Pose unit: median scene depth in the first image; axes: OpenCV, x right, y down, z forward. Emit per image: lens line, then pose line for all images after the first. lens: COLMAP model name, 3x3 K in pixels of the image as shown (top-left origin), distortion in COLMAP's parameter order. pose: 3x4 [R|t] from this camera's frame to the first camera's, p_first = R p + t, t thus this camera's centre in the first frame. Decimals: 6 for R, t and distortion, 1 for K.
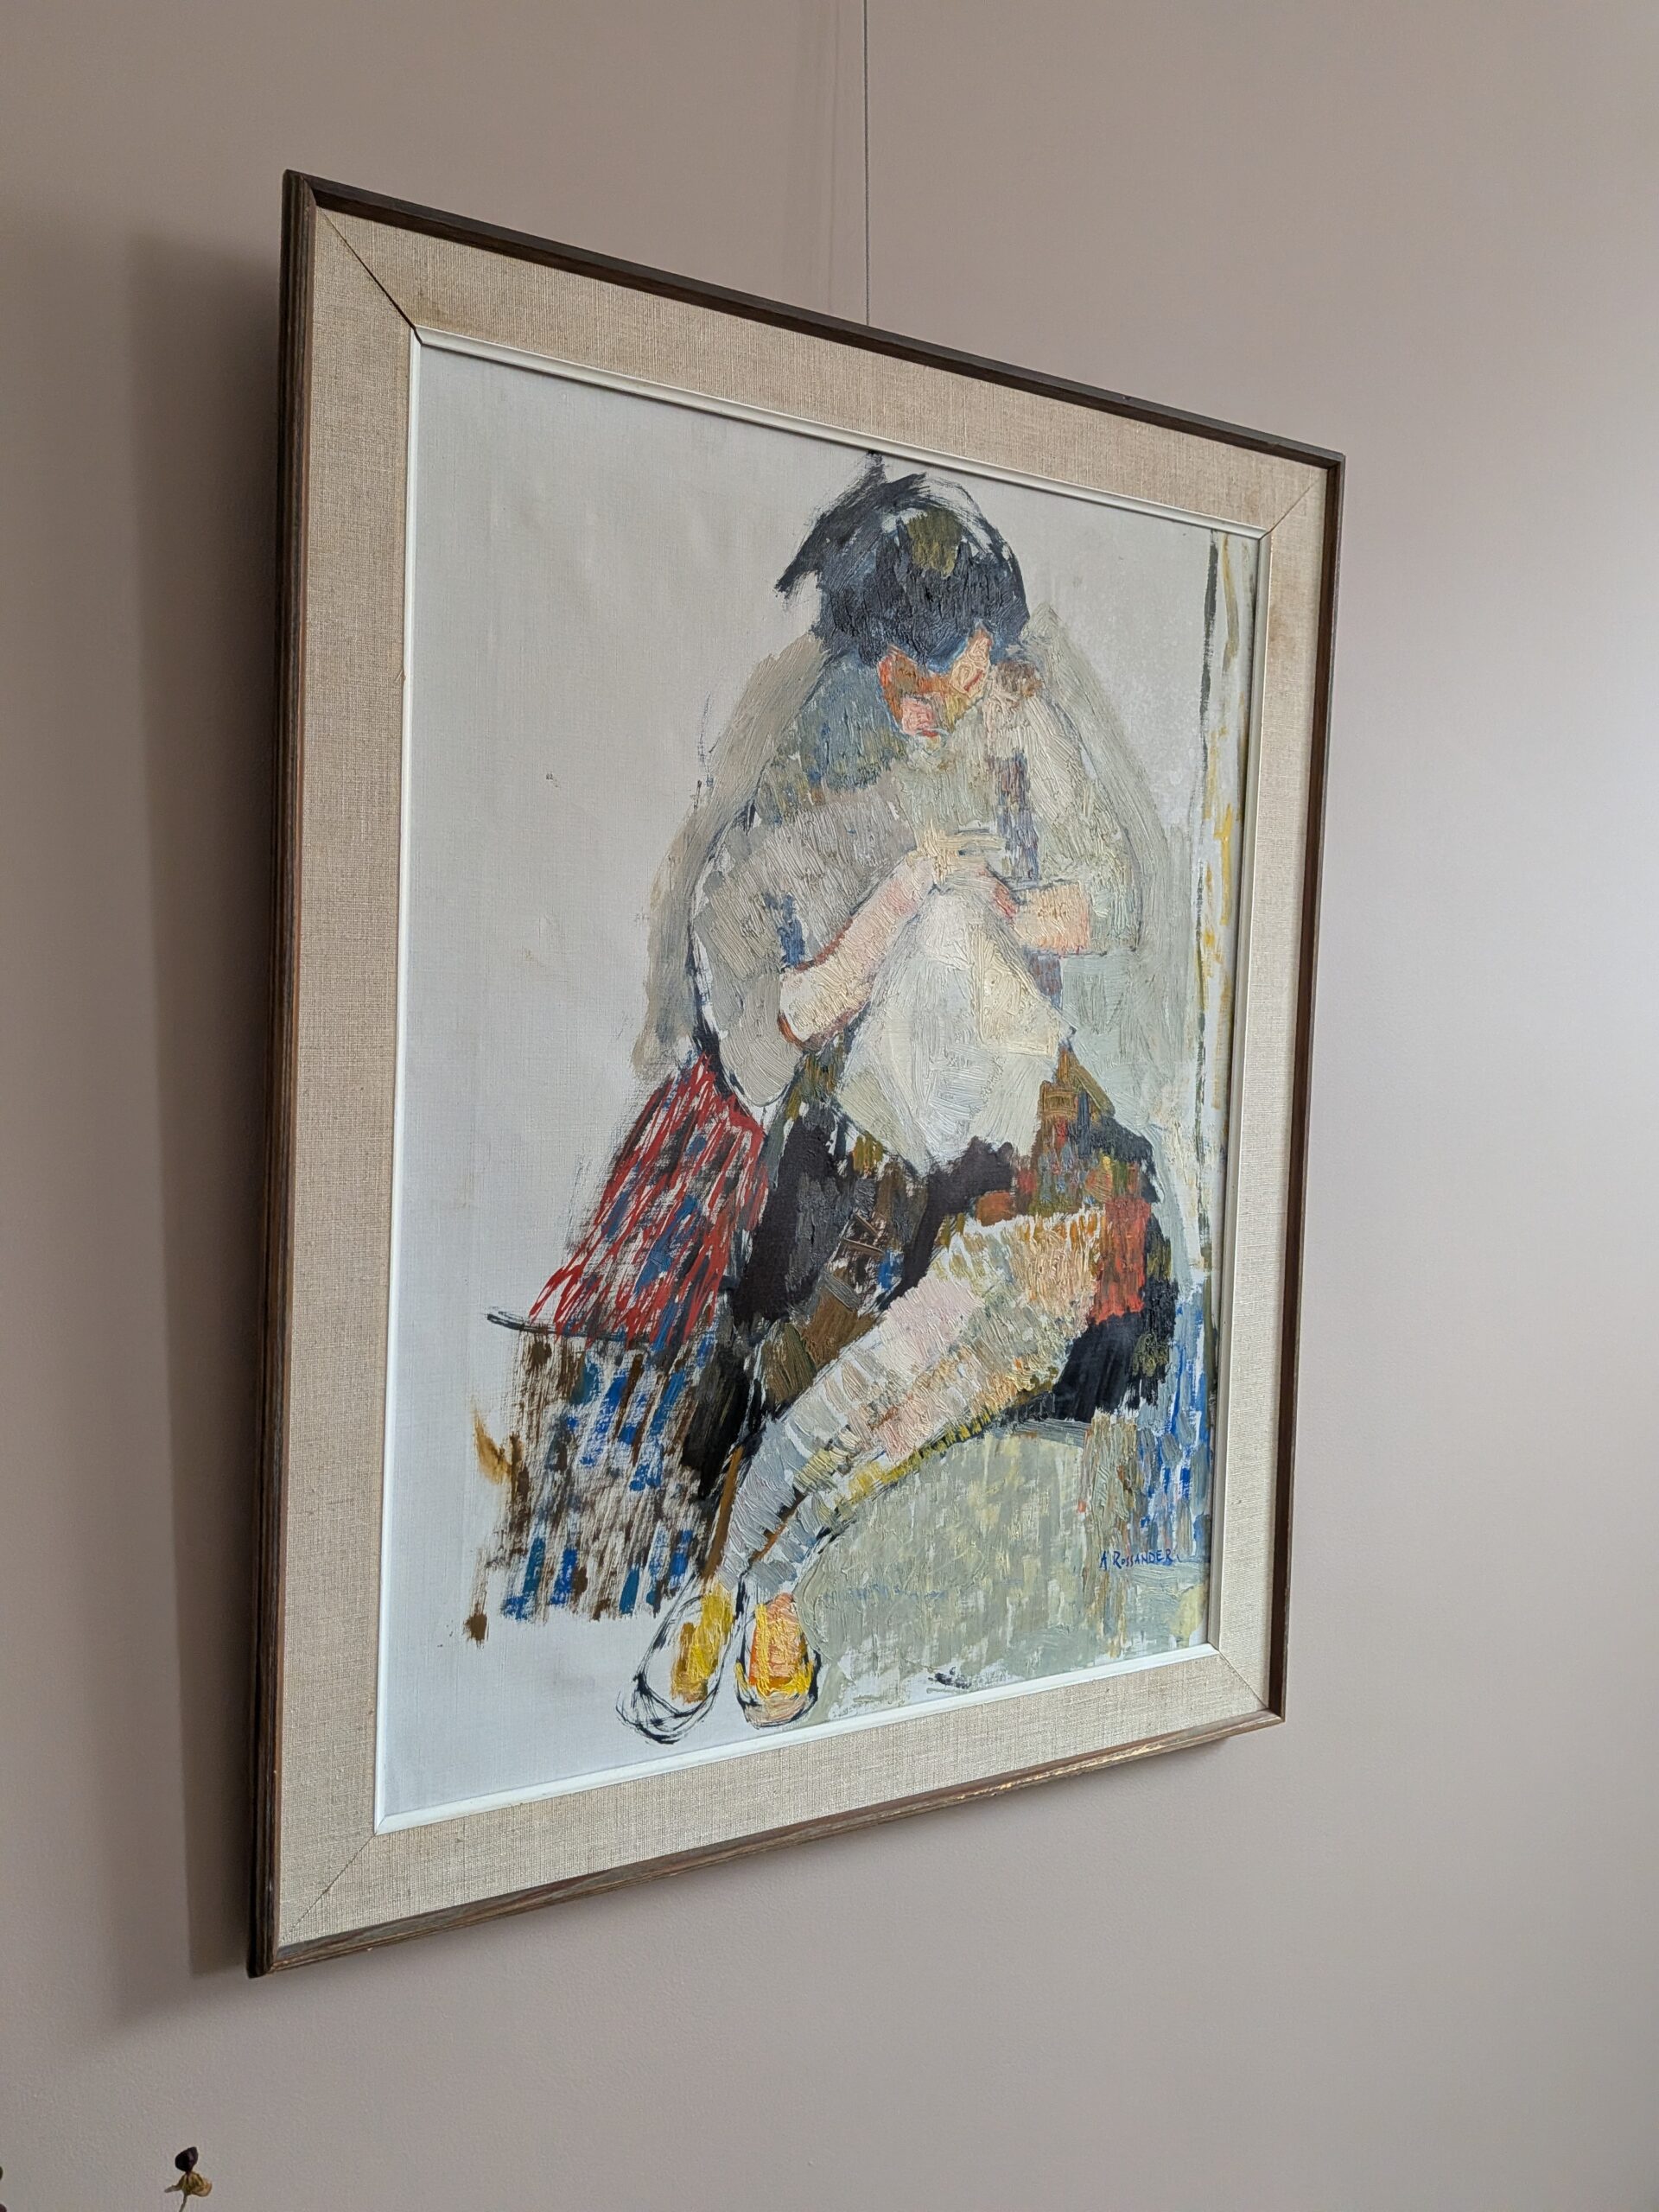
lens RADIAL K [[1699.5, 0, 833.1], [0, 1699.5, 1083.8], [0, 0, 1]] dist [0.062456, -0.046161]
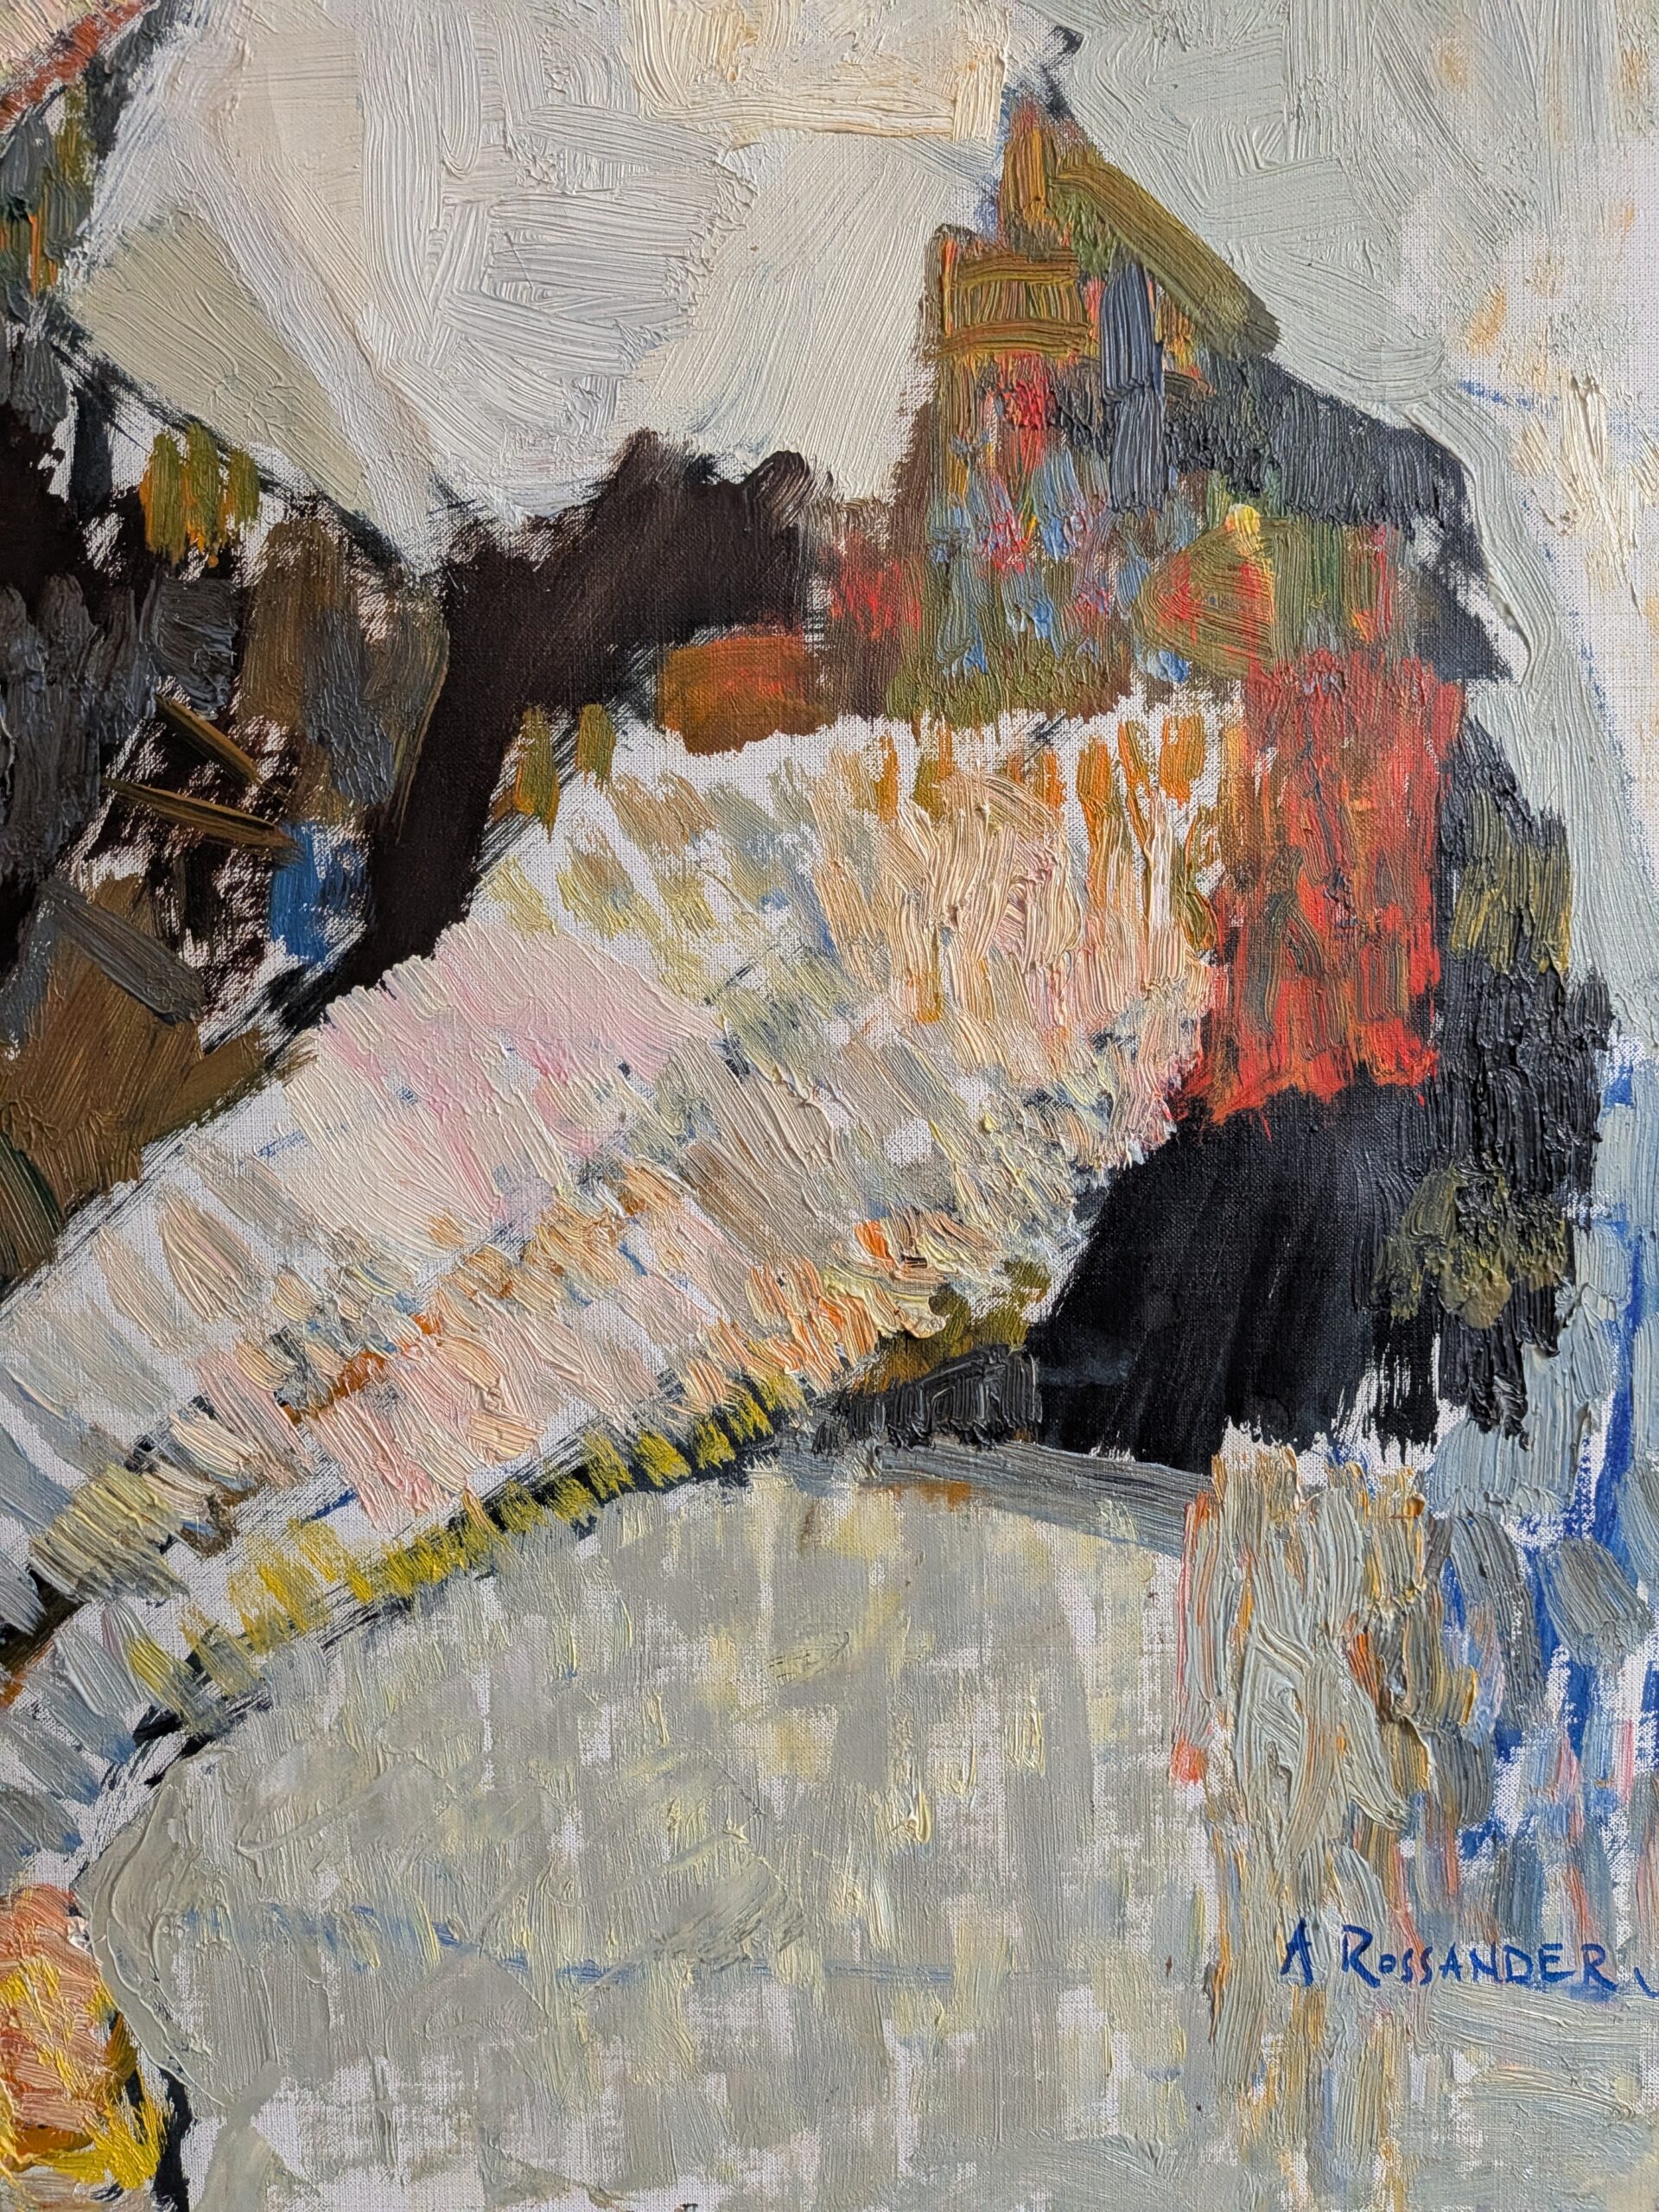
lens RADIAL K [[1558.0, 0, 861.8], [0, 1558.0, 1064.7], [0, 0, 1]] dist [0.048069, -0.099995]
pose [[0.853952, -0.010934, -0.520237, 0.254314], [0.019586, 0.999746, 0.011137, 0.136903], [0.519983, -0.019700, 0.853950, 0.807249]]
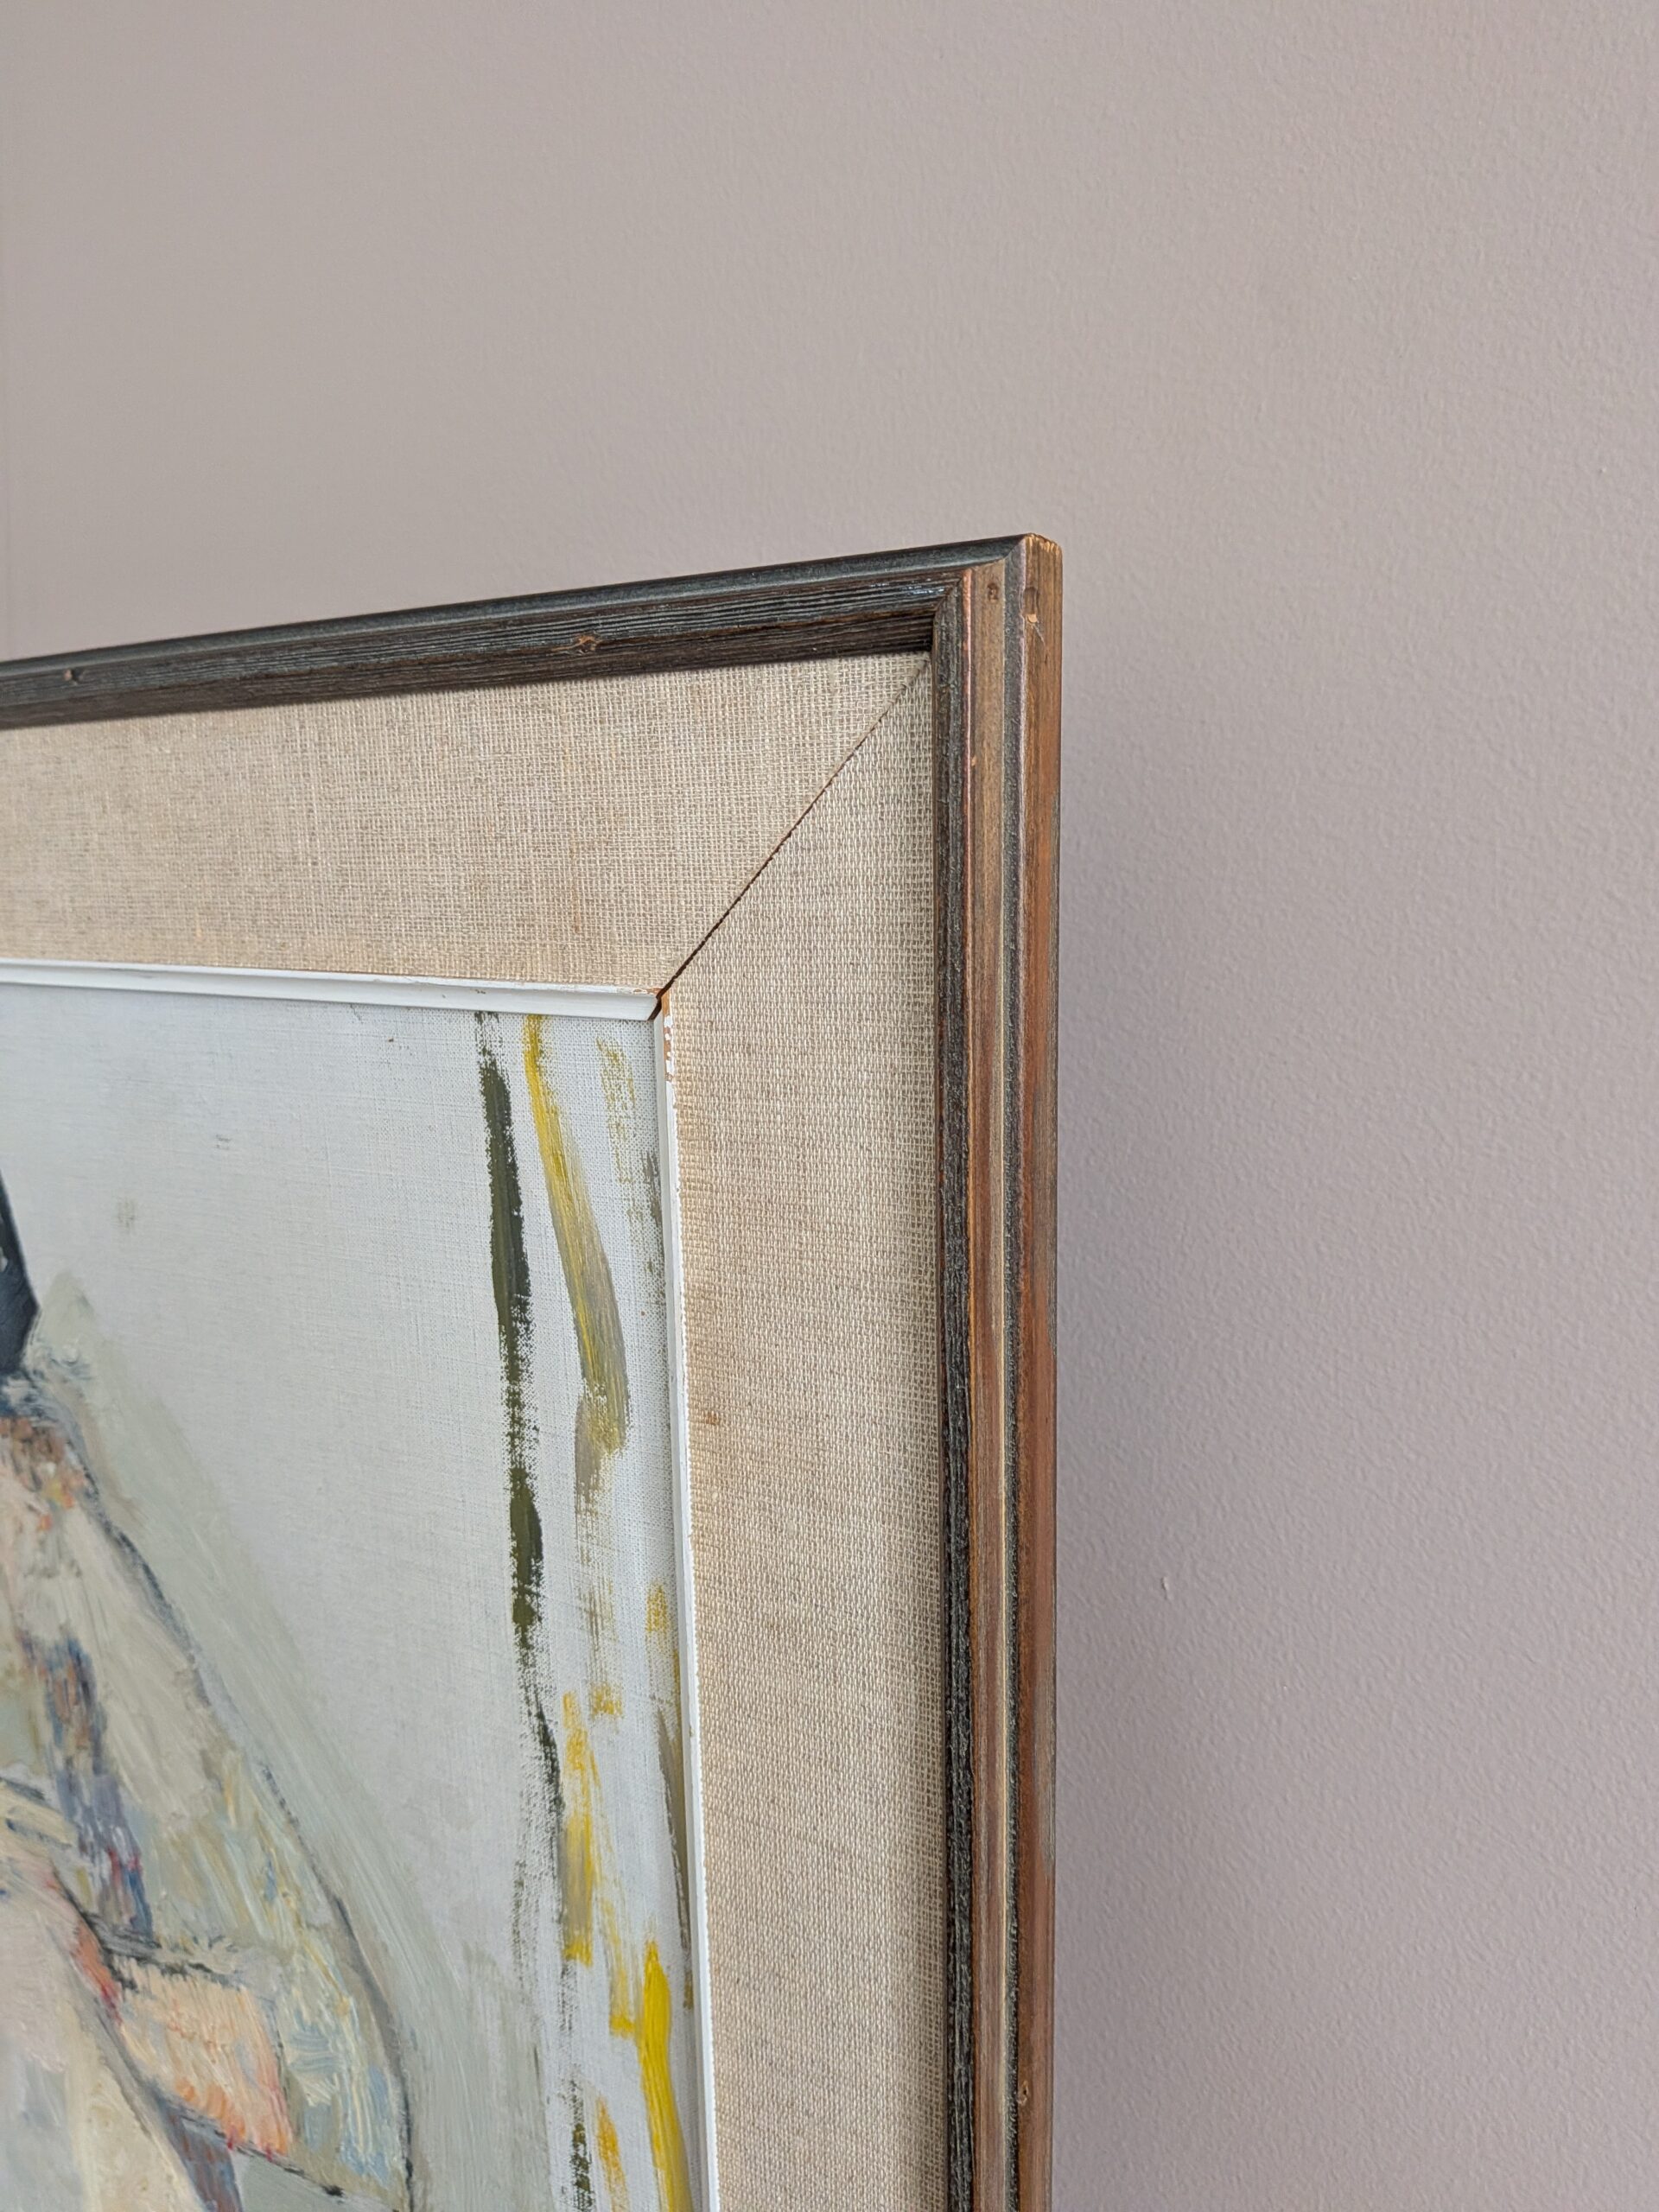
lens RADIAL K [[1617.3, 0, 834.1], [0, 1617.3, 1093.6], [0, 0, 1]] dist [-0.004093, -0.019870]
pose [[0.477915, 0.104203, -0.872203, 0.511992], [-0.002428, 0.993092, 0.117316, -0.369018], [0.878403, -0.053950, 0.474866, 1.004931]]
